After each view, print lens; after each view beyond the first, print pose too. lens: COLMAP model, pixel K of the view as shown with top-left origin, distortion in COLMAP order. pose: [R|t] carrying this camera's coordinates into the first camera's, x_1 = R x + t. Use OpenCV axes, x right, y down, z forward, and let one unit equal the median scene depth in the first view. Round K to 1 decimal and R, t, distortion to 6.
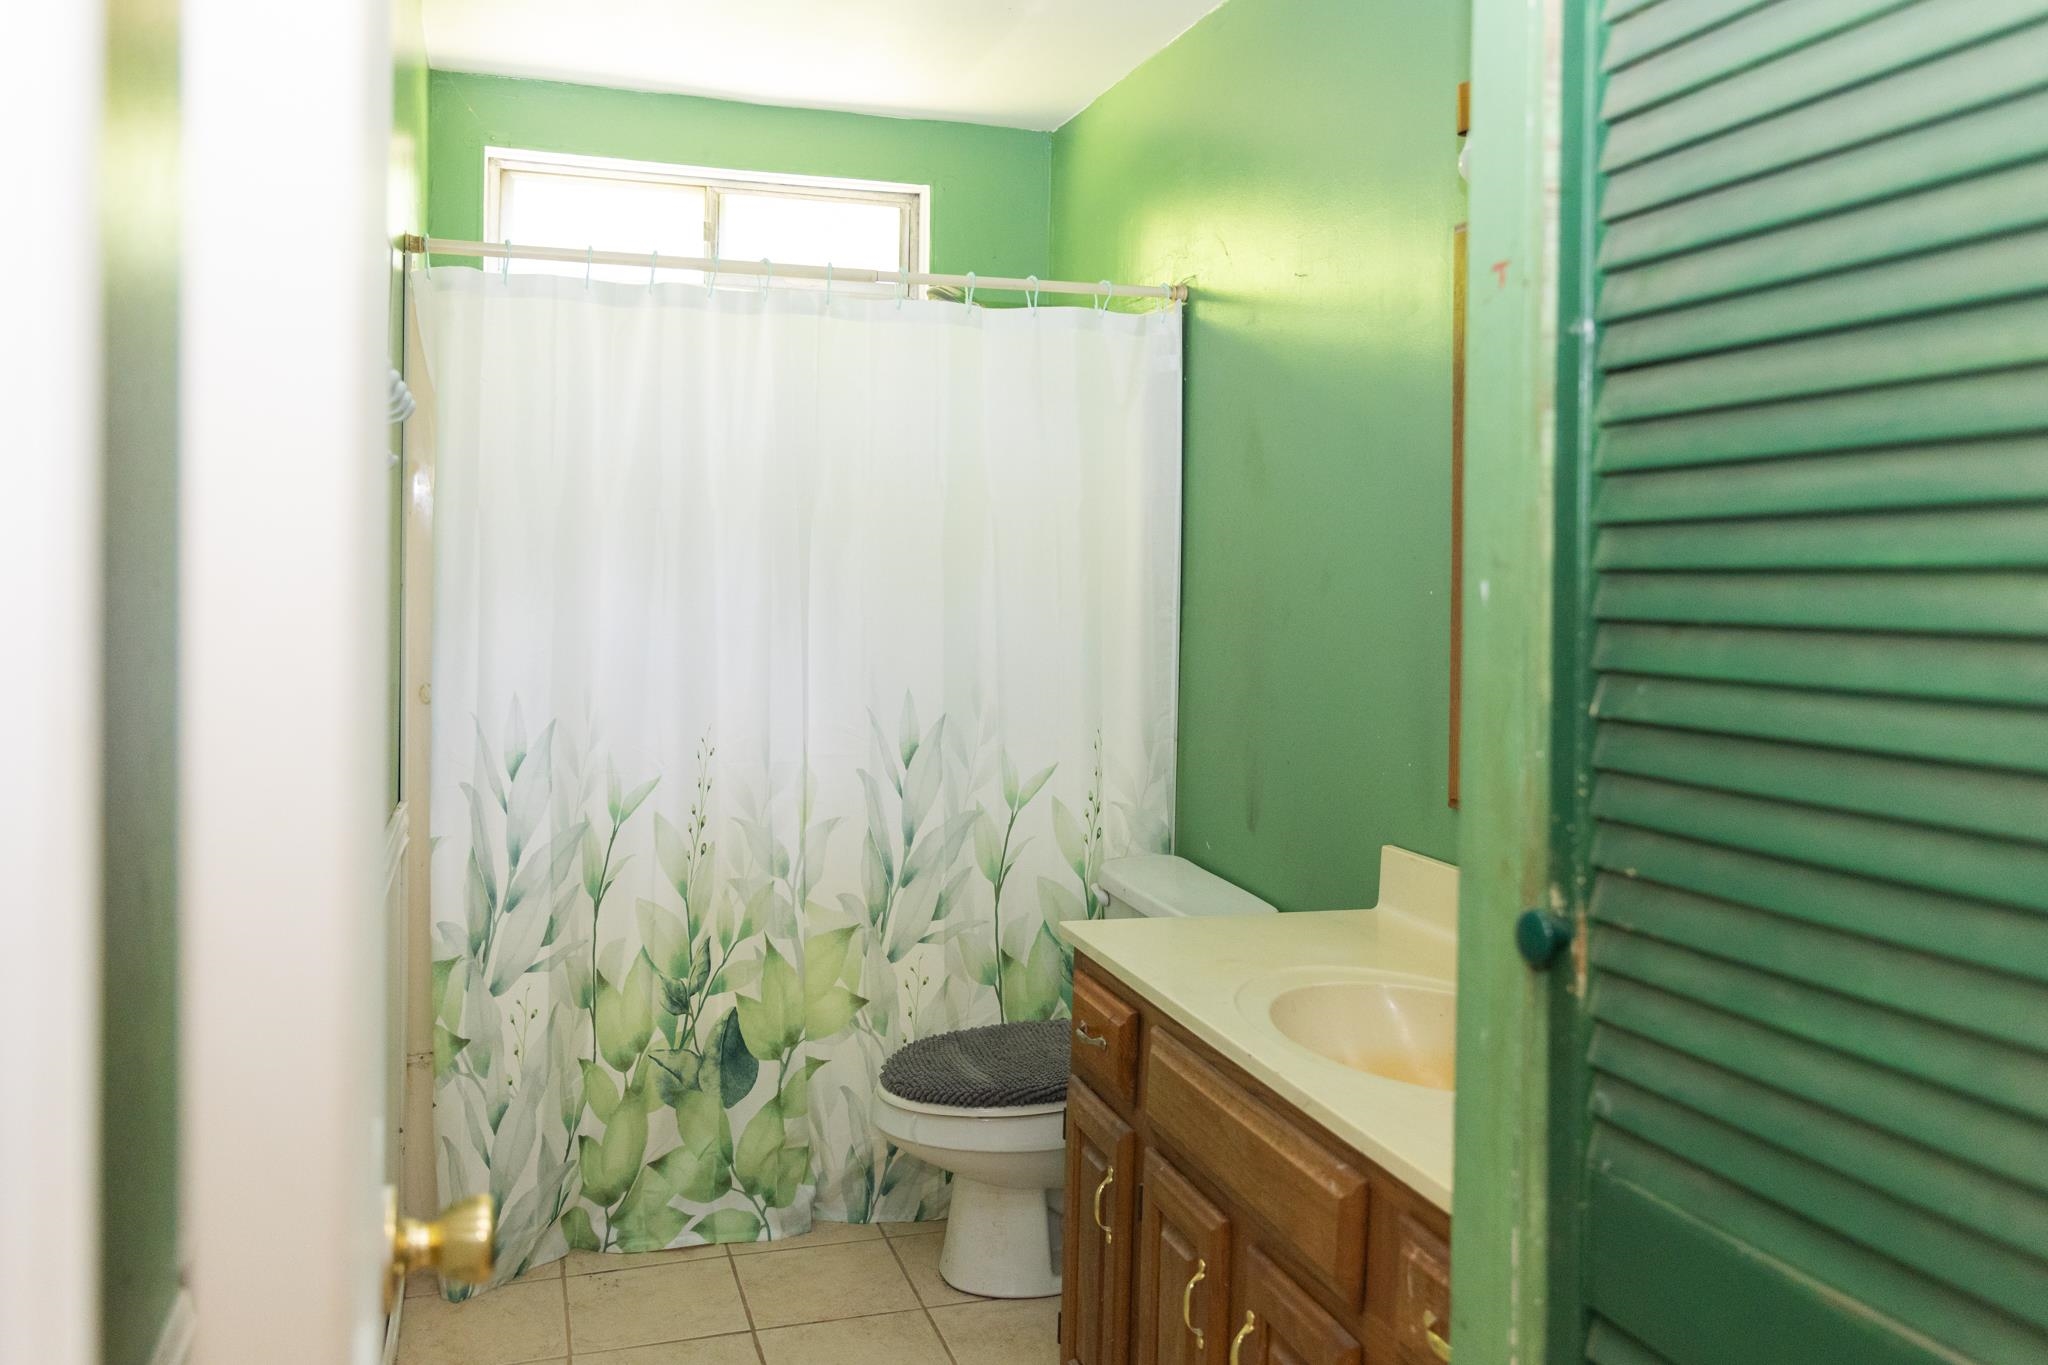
lens RADIAL K [[1505.2, 0, 1016.4], [0, 1505.2, 572.3], [0, 0, 1]] dist [-0.017080, -0.001597]
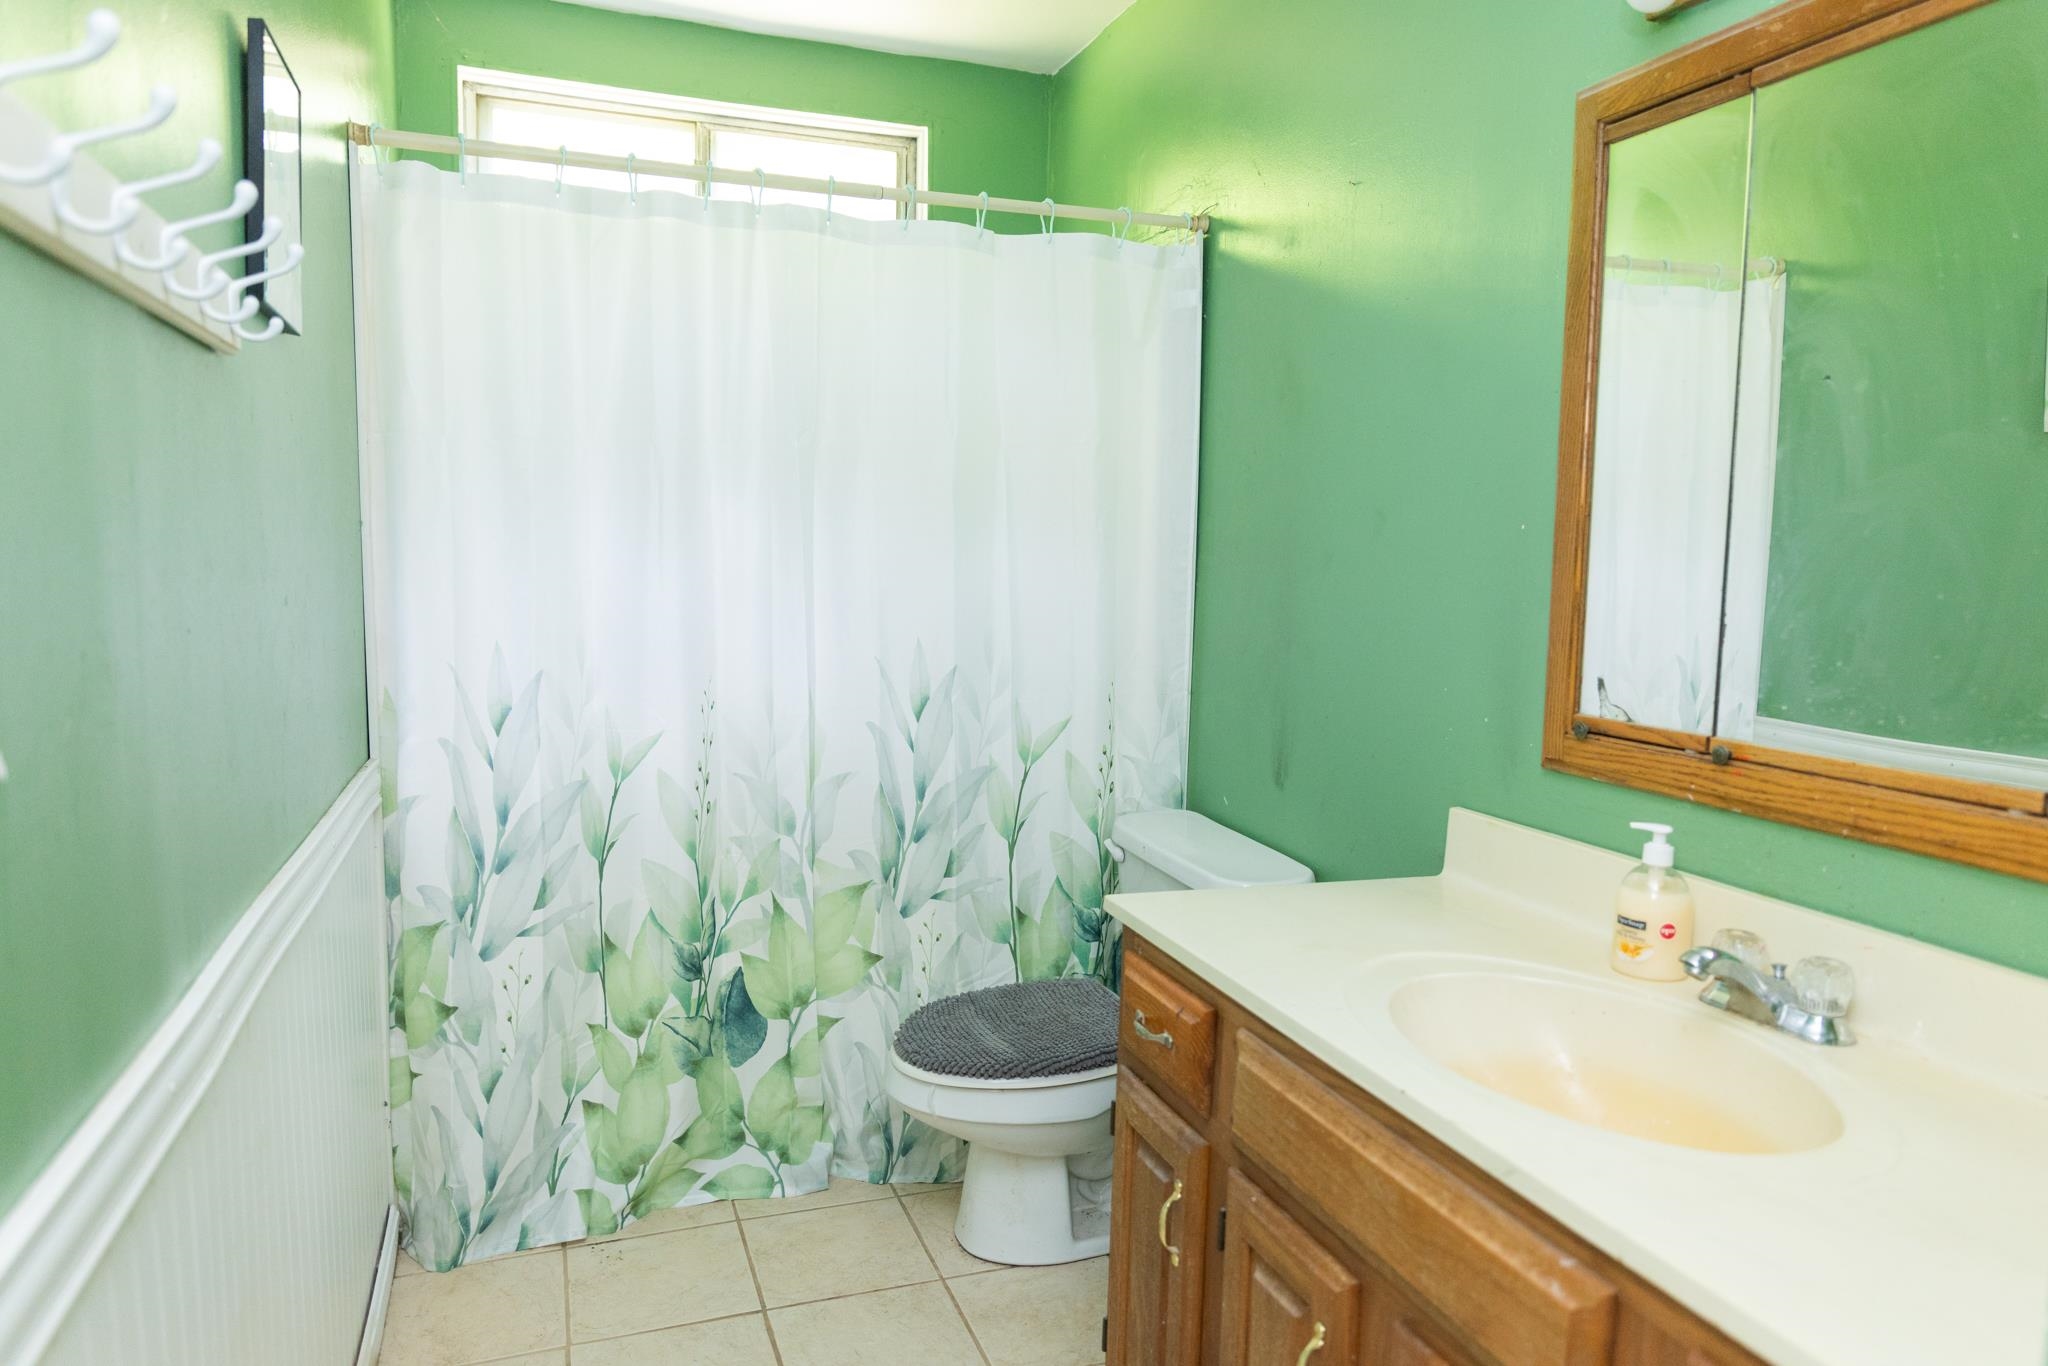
lens RADIAL K [[1376.0, 0, 1030.3], [0, 1376.0, 686.8], [0, 0, 1]] dist [0.002460, -0.000347]
pose [[0.999691, 0.001506, 0.024794, -0.024597], [-0.004085, 0.994536, 0.104313, 0.017649], [-0.024502, -0.104382, 0.994235, 0.140523]]
